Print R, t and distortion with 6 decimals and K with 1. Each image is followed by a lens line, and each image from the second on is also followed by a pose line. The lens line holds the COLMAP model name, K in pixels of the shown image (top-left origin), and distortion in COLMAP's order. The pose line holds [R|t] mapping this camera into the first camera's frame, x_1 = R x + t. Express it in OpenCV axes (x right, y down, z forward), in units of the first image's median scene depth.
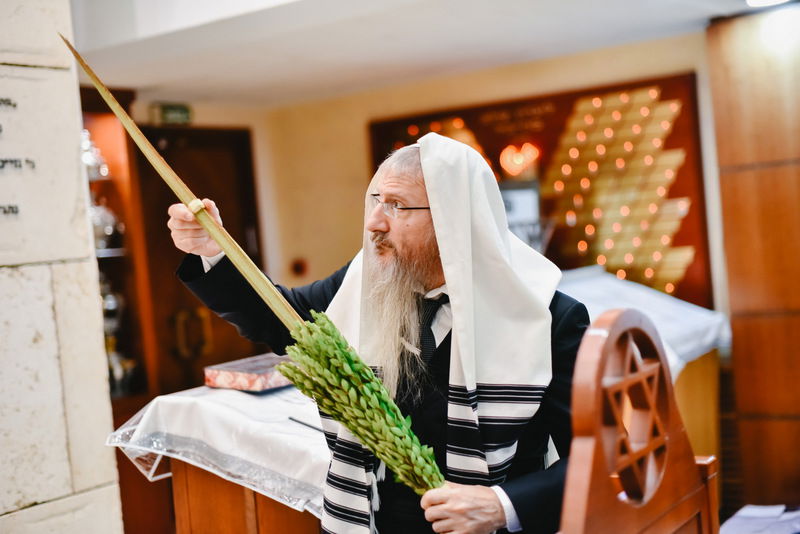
lens RADIAL K [[1182.3, 0, 399.4], [0, 1182.3, 266.7], [0, 0, 1]] dist [0.070279, 0.000000]
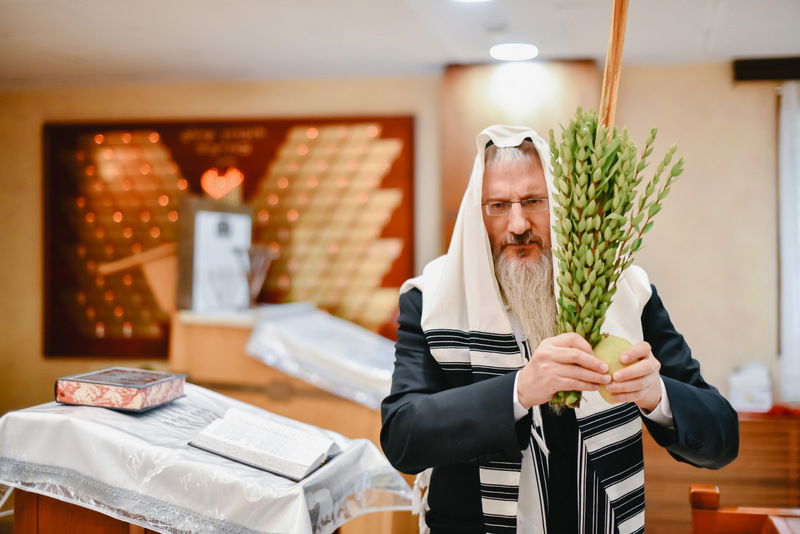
lens RADIAL K [[1182.3, 0, 400.1], [0, 1182.3, 267.1], [0, 0, 1]] dist [0.070279, 0.000000]
pose [[0.927076, 0.086019, 0.364870, -0.115549], [-0.071623, 0.996031, -0.052835, 0.017115], [-0.367967, 0.022849, 0.929558, 0.081113]]
